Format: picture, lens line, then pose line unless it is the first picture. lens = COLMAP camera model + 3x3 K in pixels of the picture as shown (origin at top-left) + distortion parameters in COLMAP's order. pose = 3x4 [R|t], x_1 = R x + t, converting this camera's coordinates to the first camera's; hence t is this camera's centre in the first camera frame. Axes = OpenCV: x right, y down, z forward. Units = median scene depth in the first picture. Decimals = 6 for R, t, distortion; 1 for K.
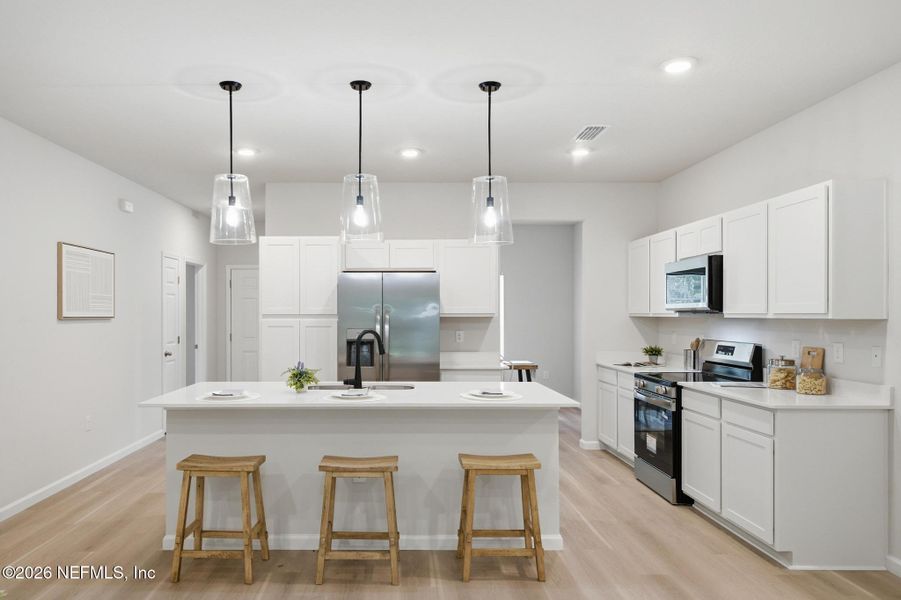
lens RADIAL K [[630.1, 0, 396.5], [0, 630.1, 313.7], [0, 0, 1]] dist [-0.004642, -0.003169]
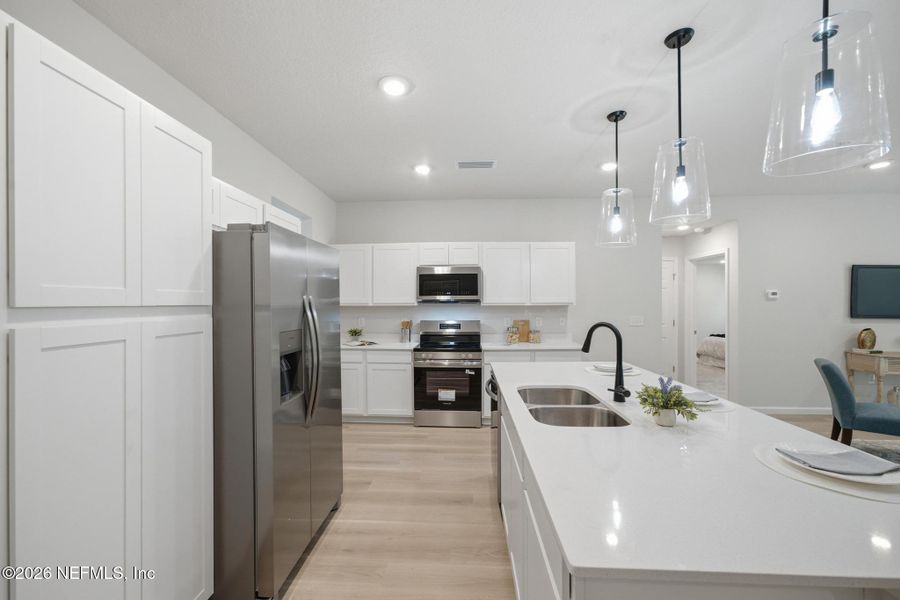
lens RADIAL K [[369.3, 0, 448.5], [0, 369.3, 305.2], [0, 0, 1]] dist [-0.002667, 0.000400]
pose [[0.059255, -0.006434, 0.998222, -0.430867], [0.003654, 0.999974, 0.006228, -0.000815], [-0.998236, 0.003278, 0.059277, 0.945419]]
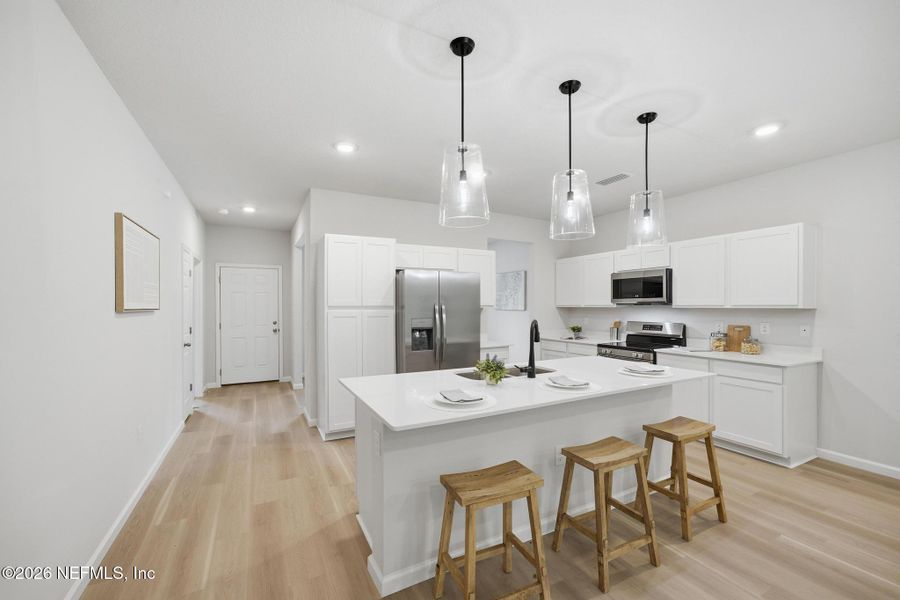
lens RADIAL K [[369.3, 0, 448.5], [0, 369.3, 305.2], [0, 0, 1]] dist [-0.002667, 0.000400]
pose [[0.885720, 0.000407, 0.464220, -0.384935], [0.000345, 0.999999, -0.001535, 0.000941], [-0.464220, 0.001520, 0.885719, 0.402238]]
